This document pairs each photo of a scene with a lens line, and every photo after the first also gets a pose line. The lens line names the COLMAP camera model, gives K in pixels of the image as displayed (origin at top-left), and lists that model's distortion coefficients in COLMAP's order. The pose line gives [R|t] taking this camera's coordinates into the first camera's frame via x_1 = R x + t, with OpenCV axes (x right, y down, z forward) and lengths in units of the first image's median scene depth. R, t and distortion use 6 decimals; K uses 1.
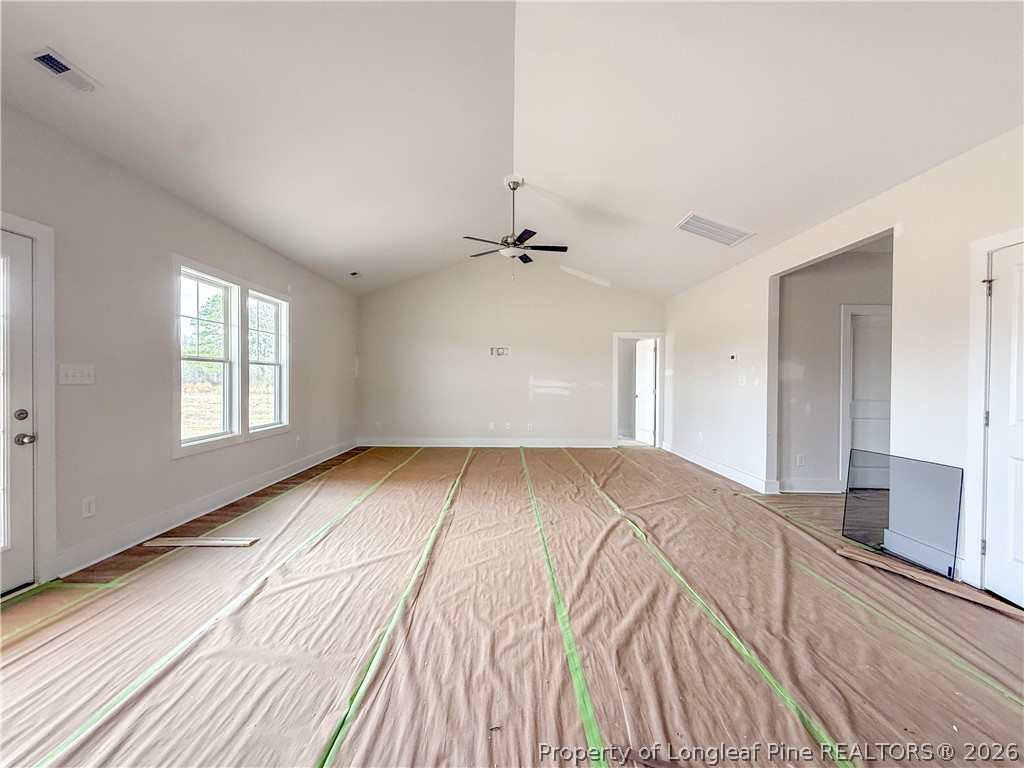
lens RADIAL K [[411.7, 0, 510.4], [0, 411.7, 383.2], [0, 0, 1]] dist [-0.000646, 0.000335]
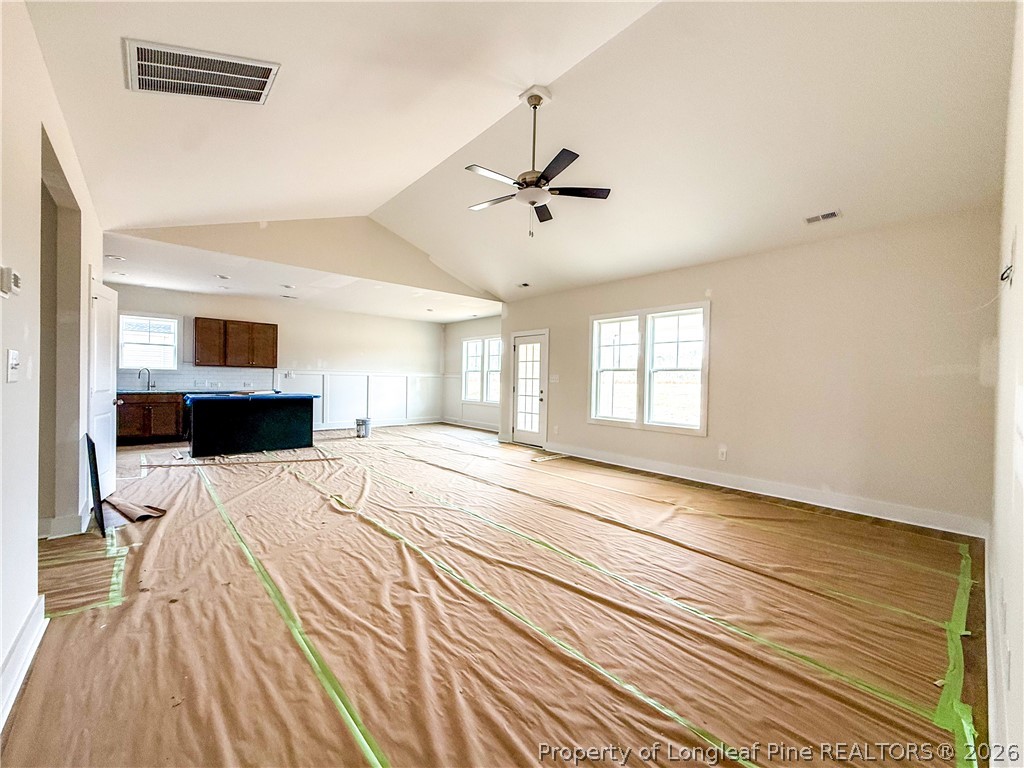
lens RADIAL K [[411.7, 0, 510.4], [0, 411.7, 383.2], [0, 0, 1]] dist [-0.000646, 0.000335]
pose [[-0.755875, -0.018476, -0.654455, 0.715559], [-0.034009, 0.999360, 0.011067, -0.010786], [0.653832, 0.030623, -0.756020, 2.208582]]
